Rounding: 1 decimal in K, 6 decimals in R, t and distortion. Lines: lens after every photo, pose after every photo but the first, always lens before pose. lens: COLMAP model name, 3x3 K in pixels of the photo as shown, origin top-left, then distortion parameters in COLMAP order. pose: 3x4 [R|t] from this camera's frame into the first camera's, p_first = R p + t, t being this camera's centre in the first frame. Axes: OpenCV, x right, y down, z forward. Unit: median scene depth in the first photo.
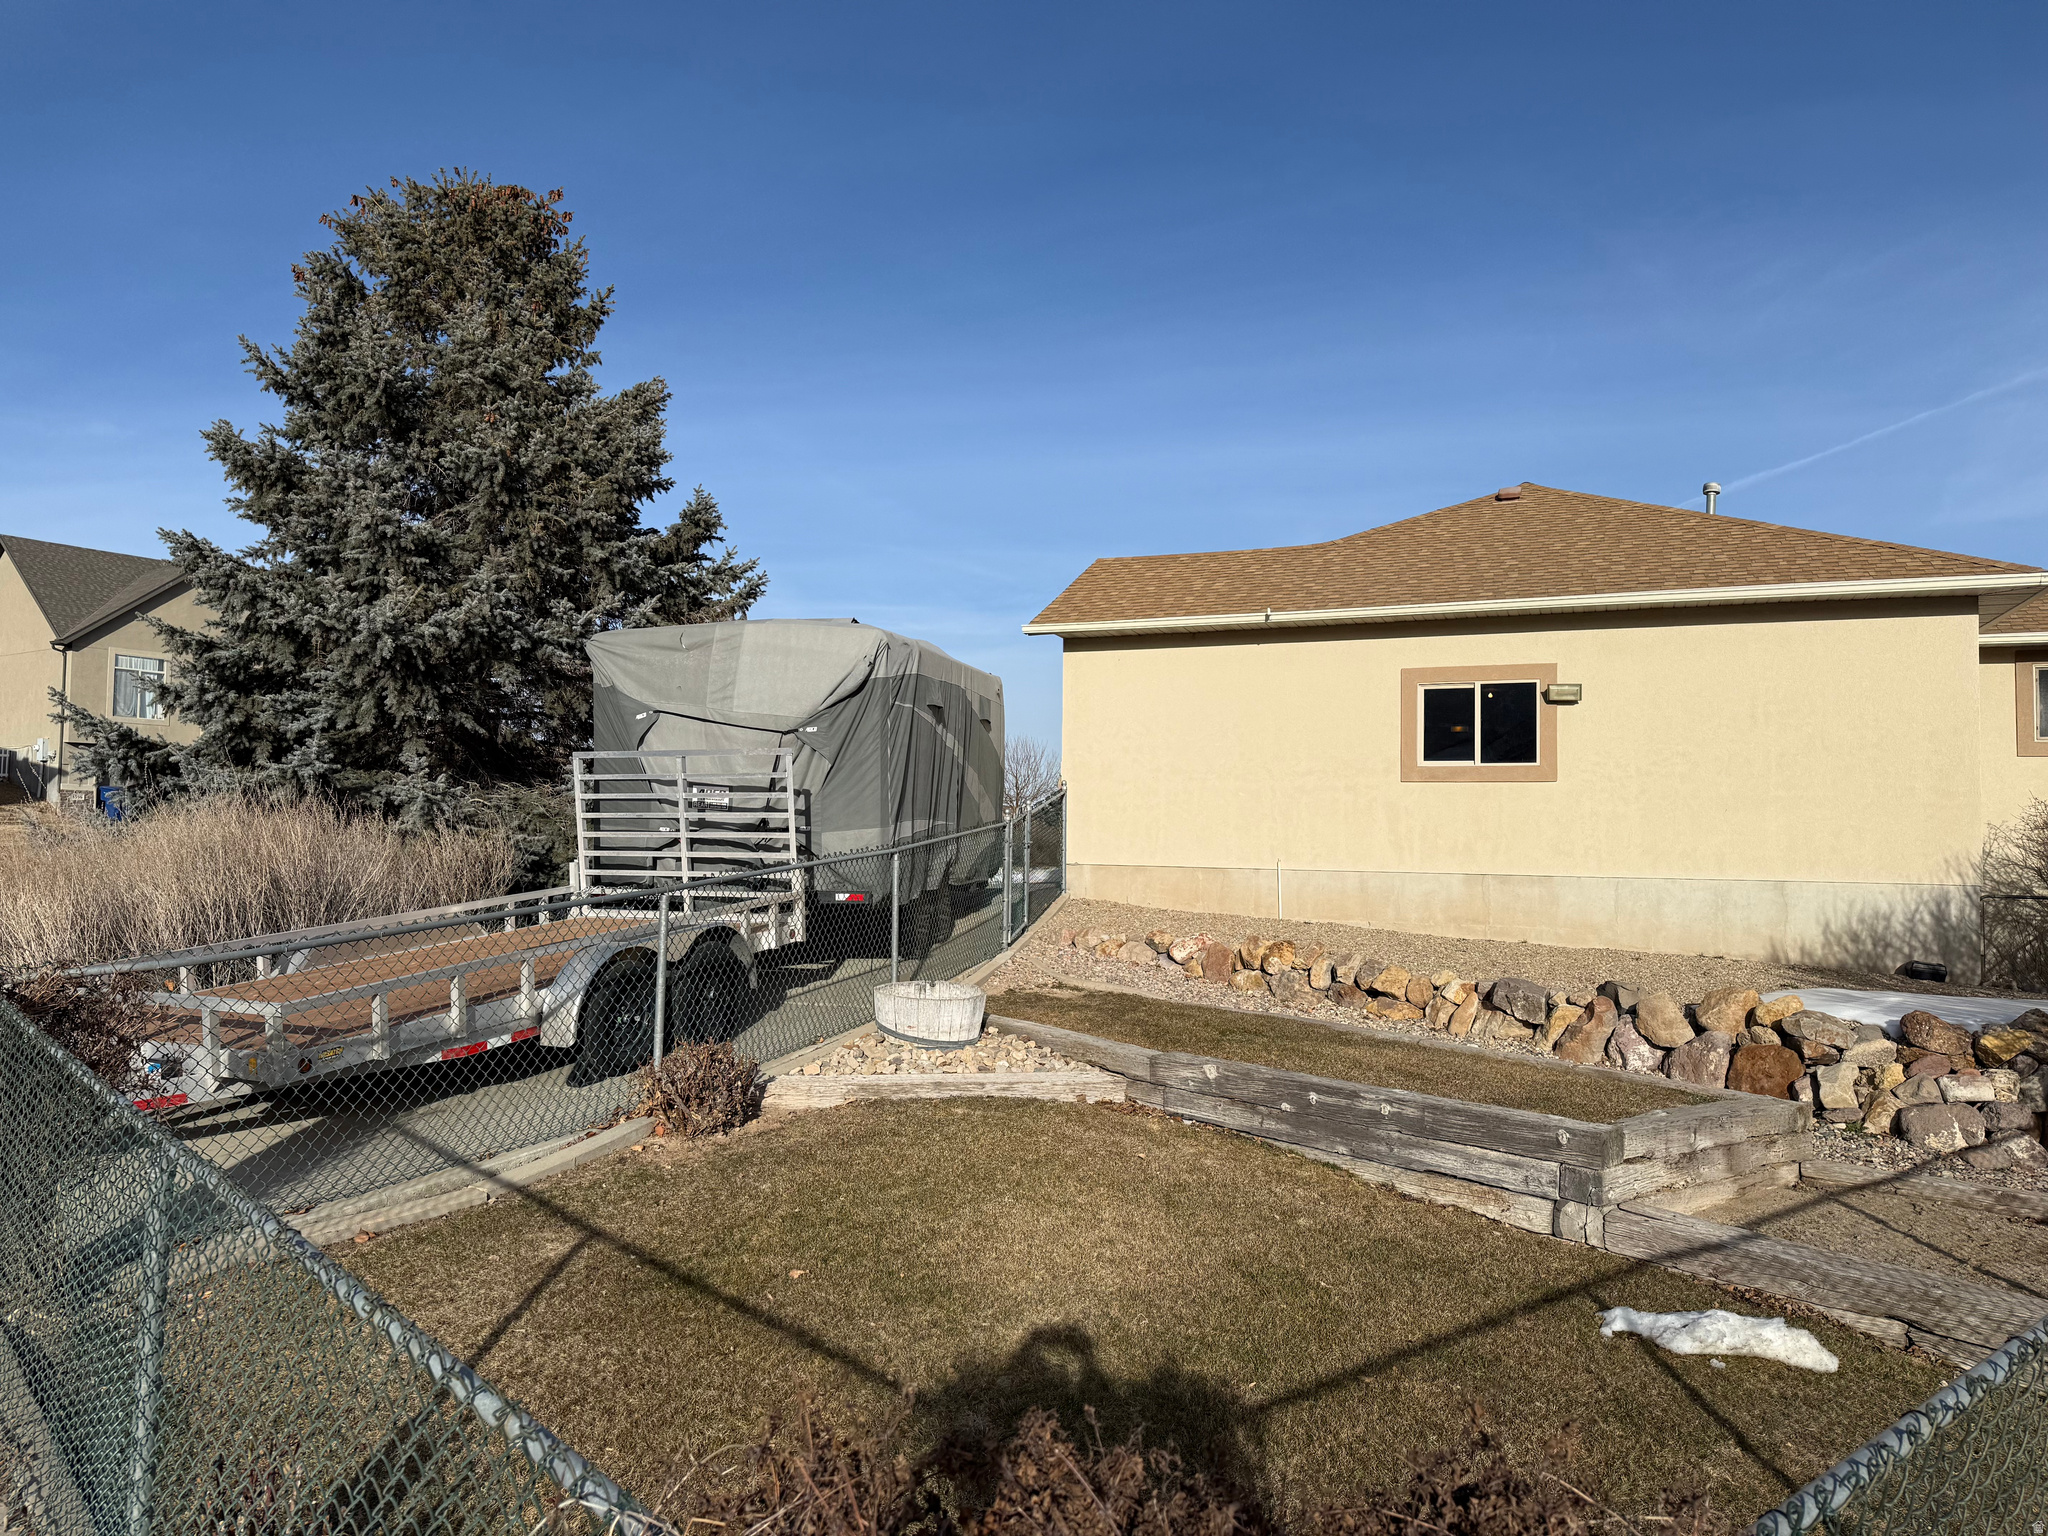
lens RADIAL K [[1421.6, 0, 1017.2], [0, 1421.6, 772.8], [0, 0, 1]] dist [0.114289, -0.148591]
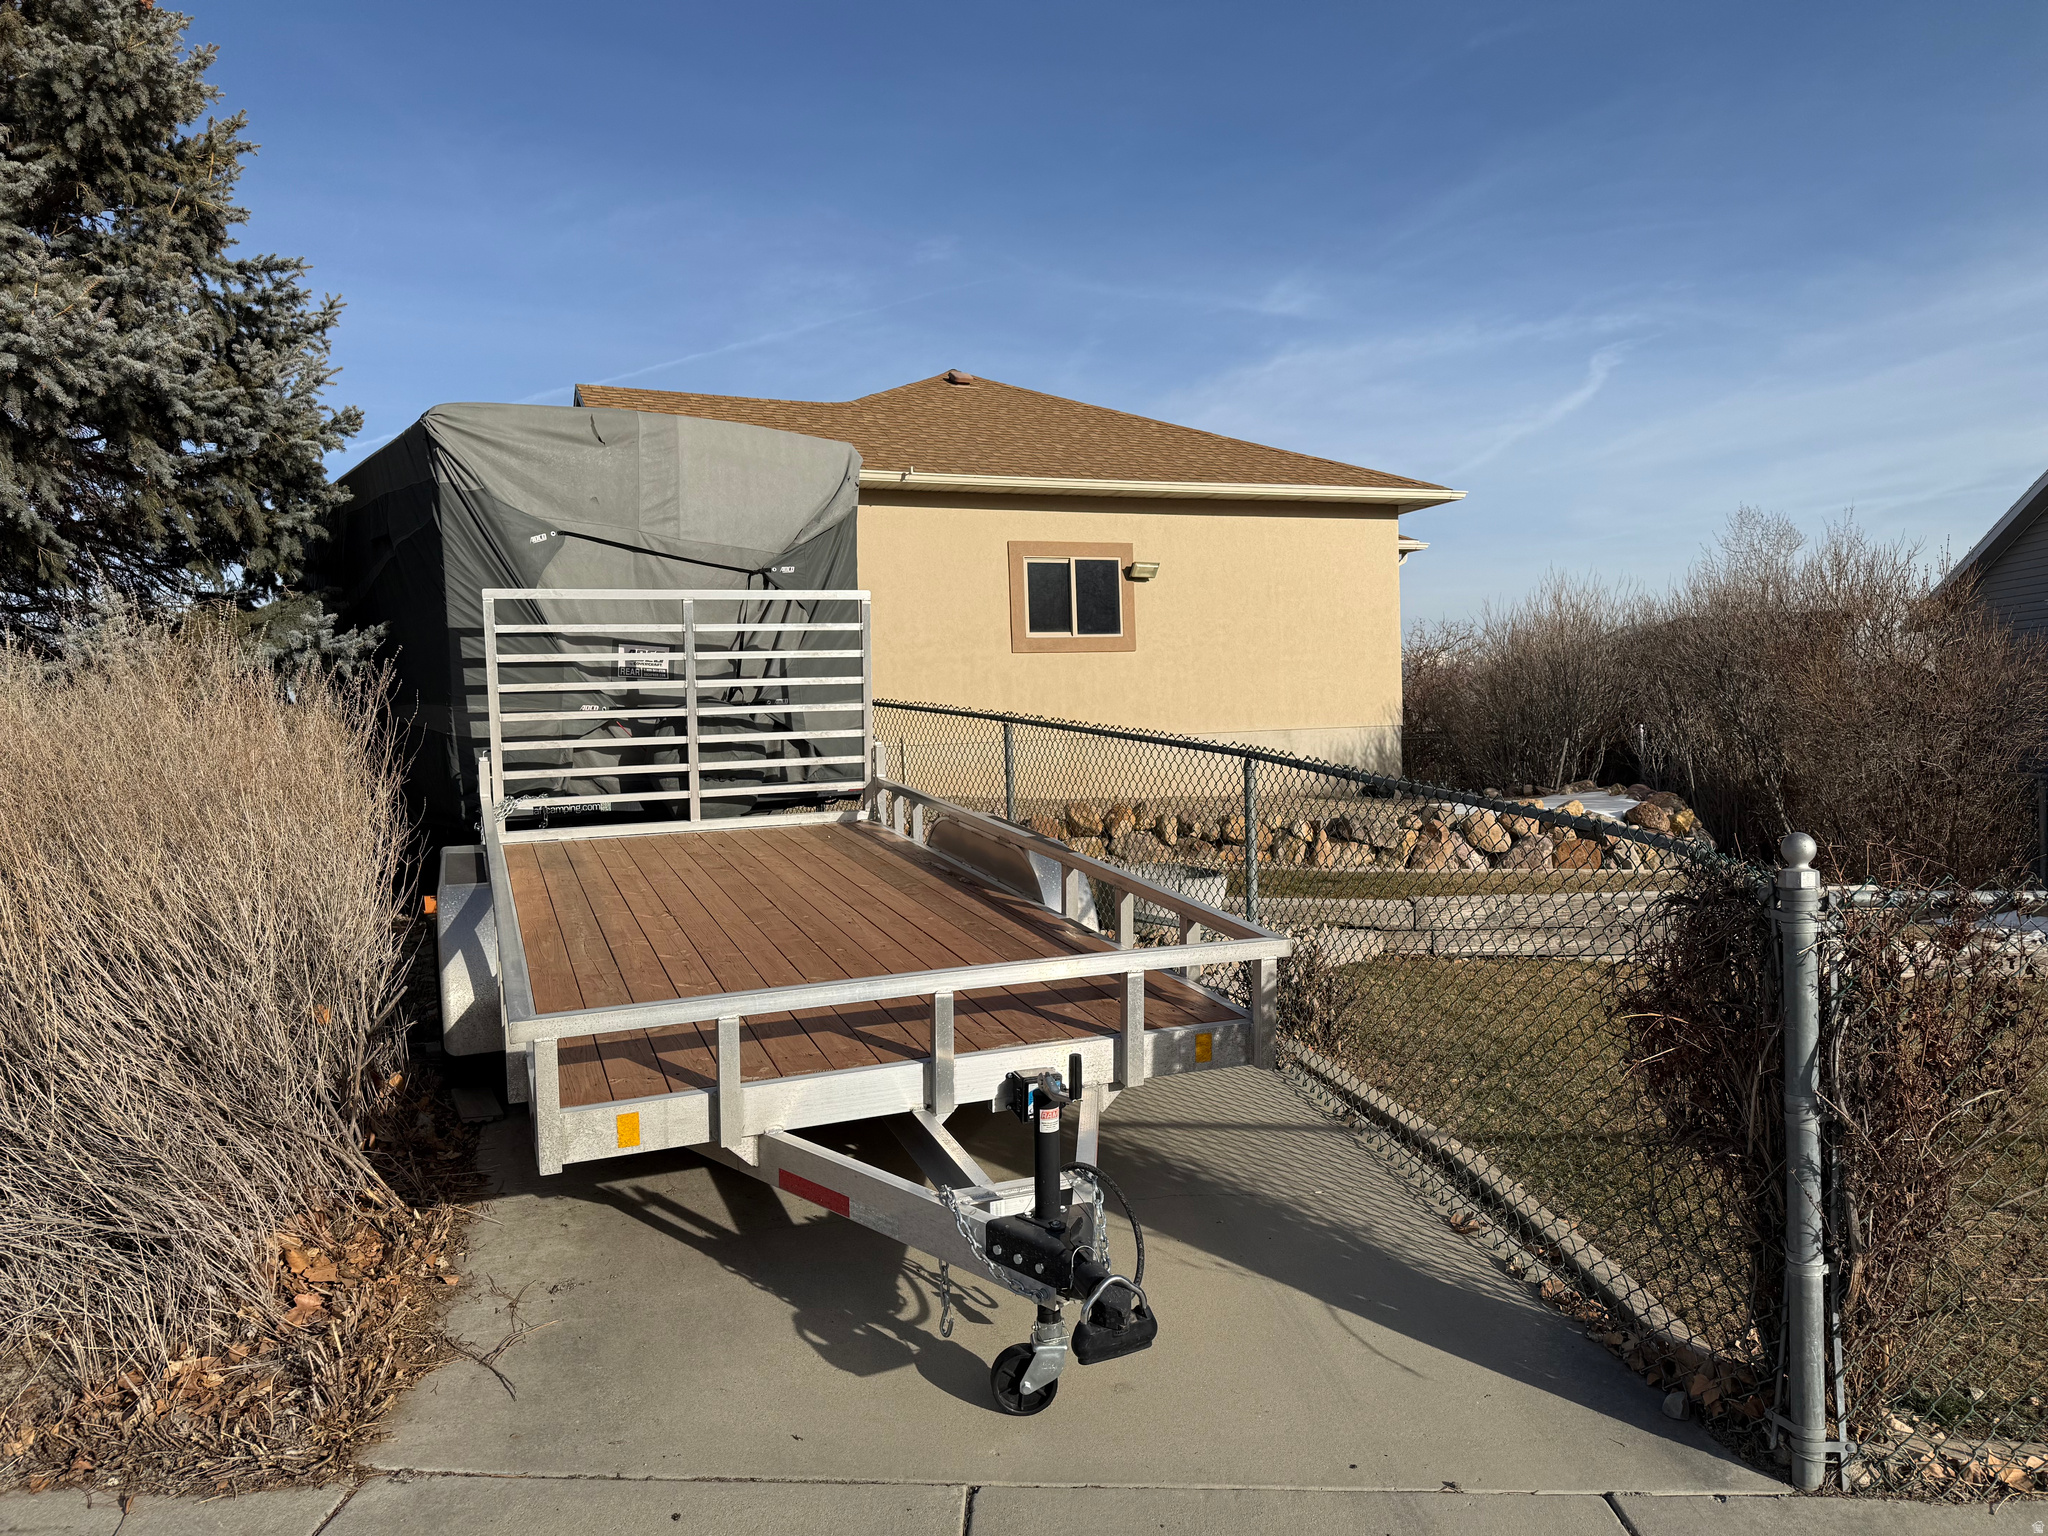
lens RADIAL K [[1421.6, 0, 1017.2], [0, 1421.6, 772.8], [0, 0, 1]] dist [0.114289, -0.148591]
pose [[0.696696, -0.061674, 0.714711, -0.601216], [0.014155, 0.997285, 0.072260, 0.023984], [-0.717227, -0.040227, 0.695677, 0.378269]]
